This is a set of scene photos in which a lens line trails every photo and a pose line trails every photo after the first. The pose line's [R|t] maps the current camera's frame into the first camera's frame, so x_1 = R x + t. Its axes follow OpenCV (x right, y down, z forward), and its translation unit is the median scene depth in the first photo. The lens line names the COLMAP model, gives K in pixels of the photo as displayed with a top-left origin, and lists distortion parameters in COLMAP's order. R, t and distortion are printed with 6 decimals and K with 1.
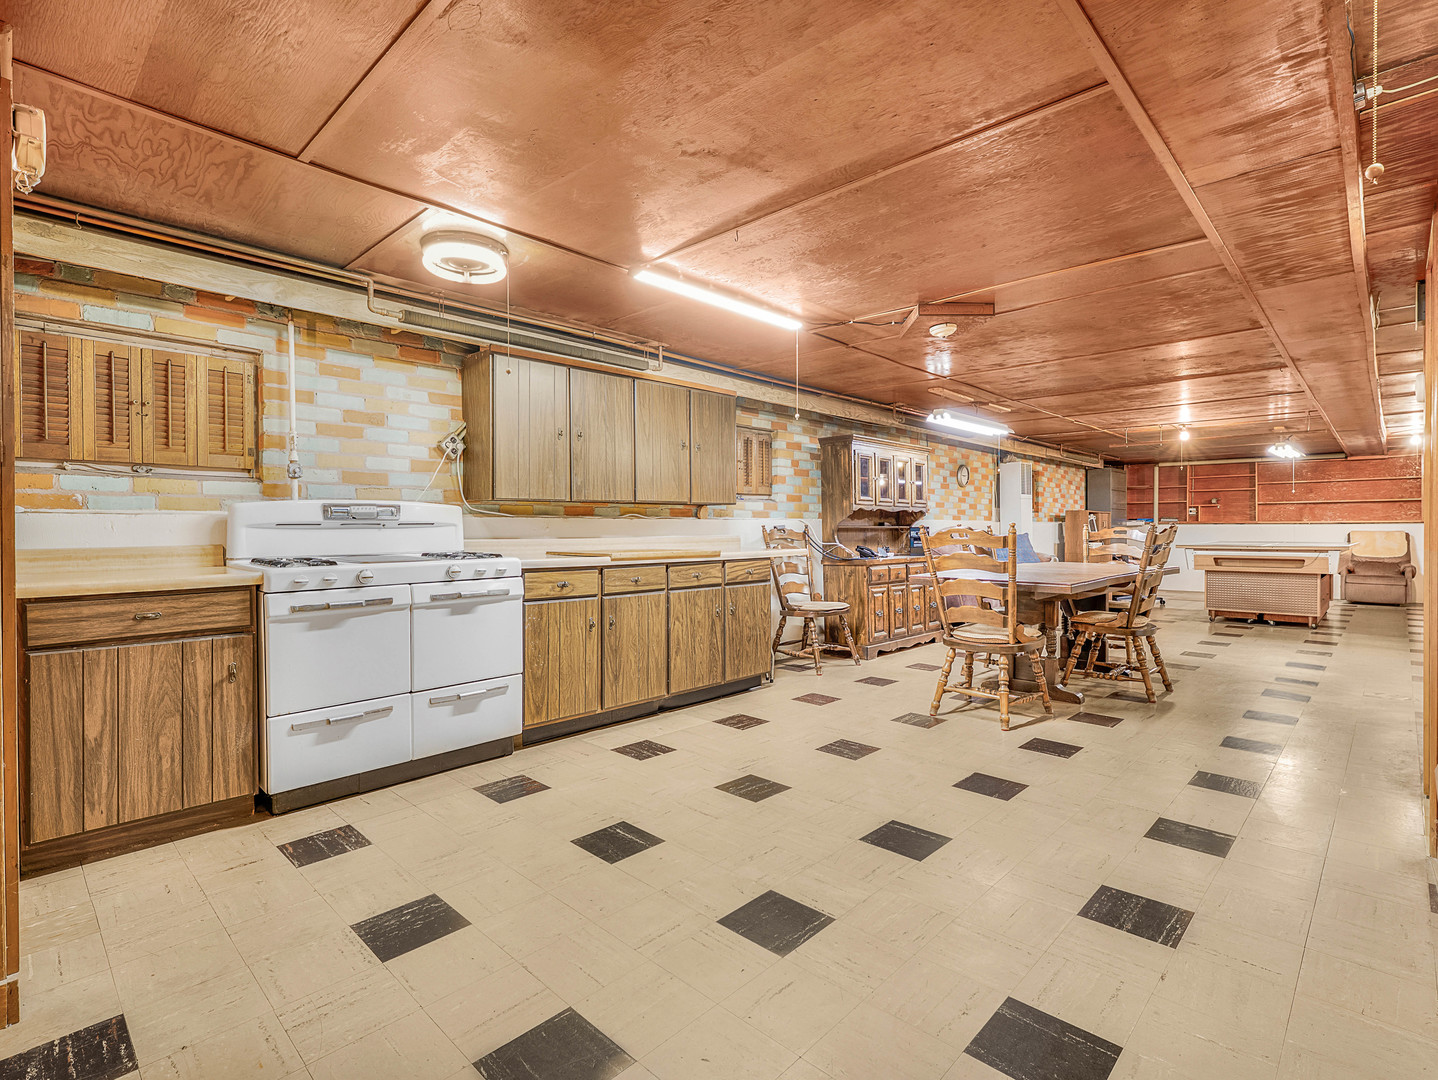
lens RADIAL K [[697.4, 0, 720.8], [0, 697.4, 535.8], [0, 0, 1]] dist [0.005361, 0.000499]
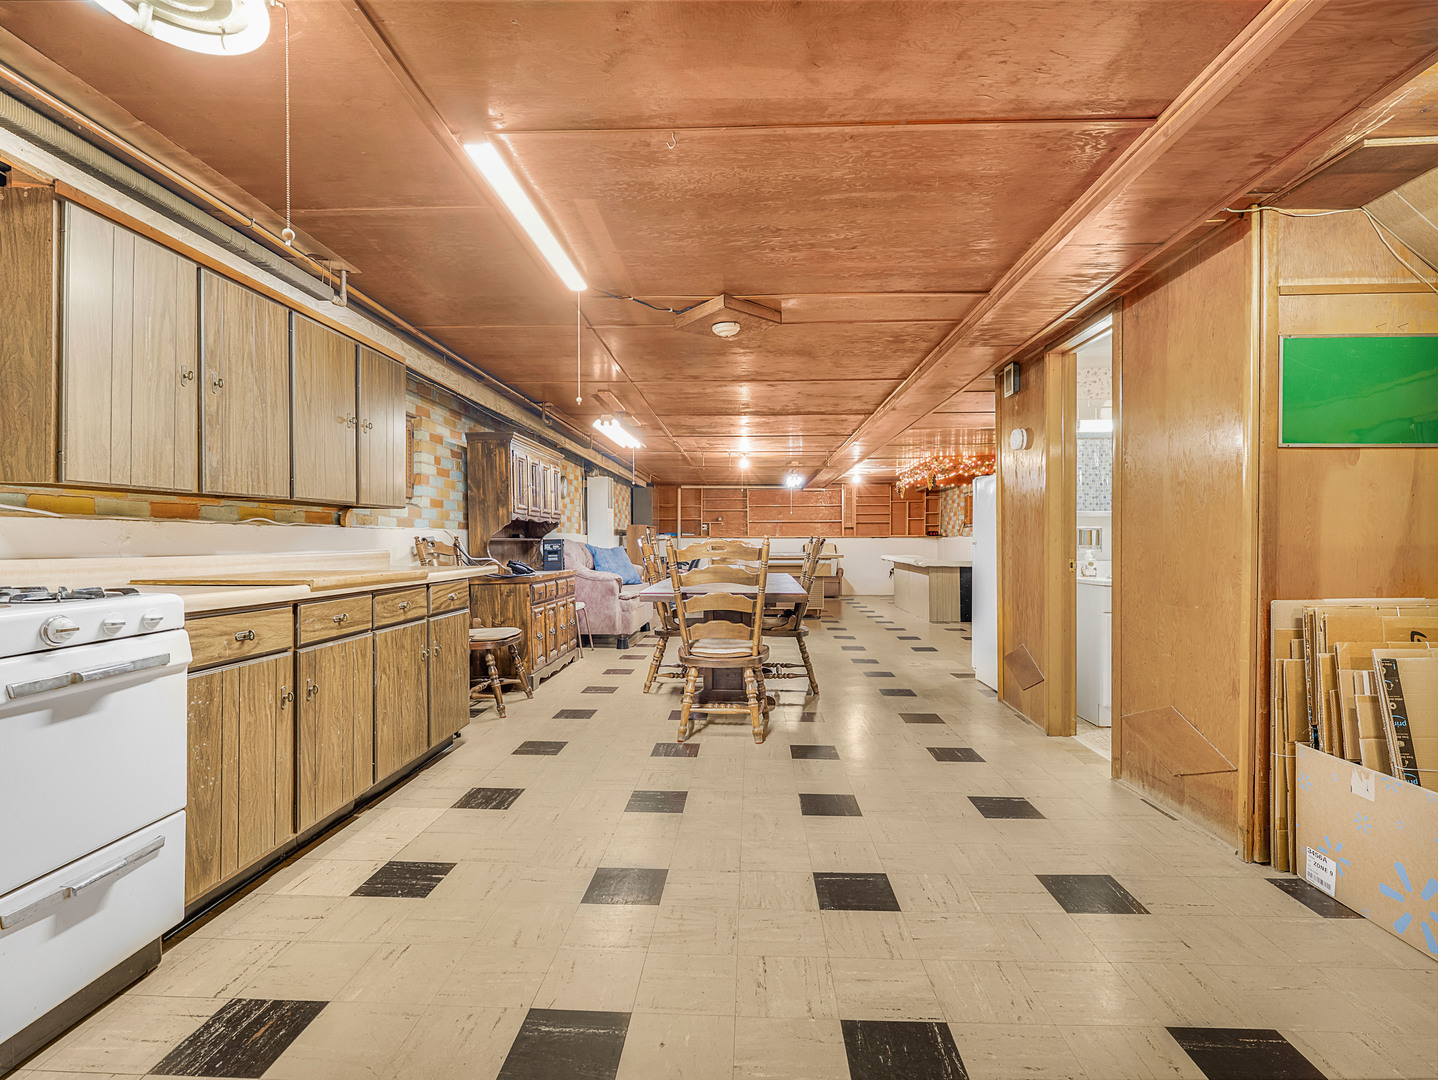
lens RADIAL K [[697.4, 0, 716.7], [0, 697.4, 543.0], [0, 0, 1]] dist [0.005361, 0.000499]
pose [[0.757290, -0.000647, 0.653079, -0.267939], [0.006480, 0.999958, -0.006523, -0.000756], [-0.653047, 0.009171, 0.757262, 0.264169]]
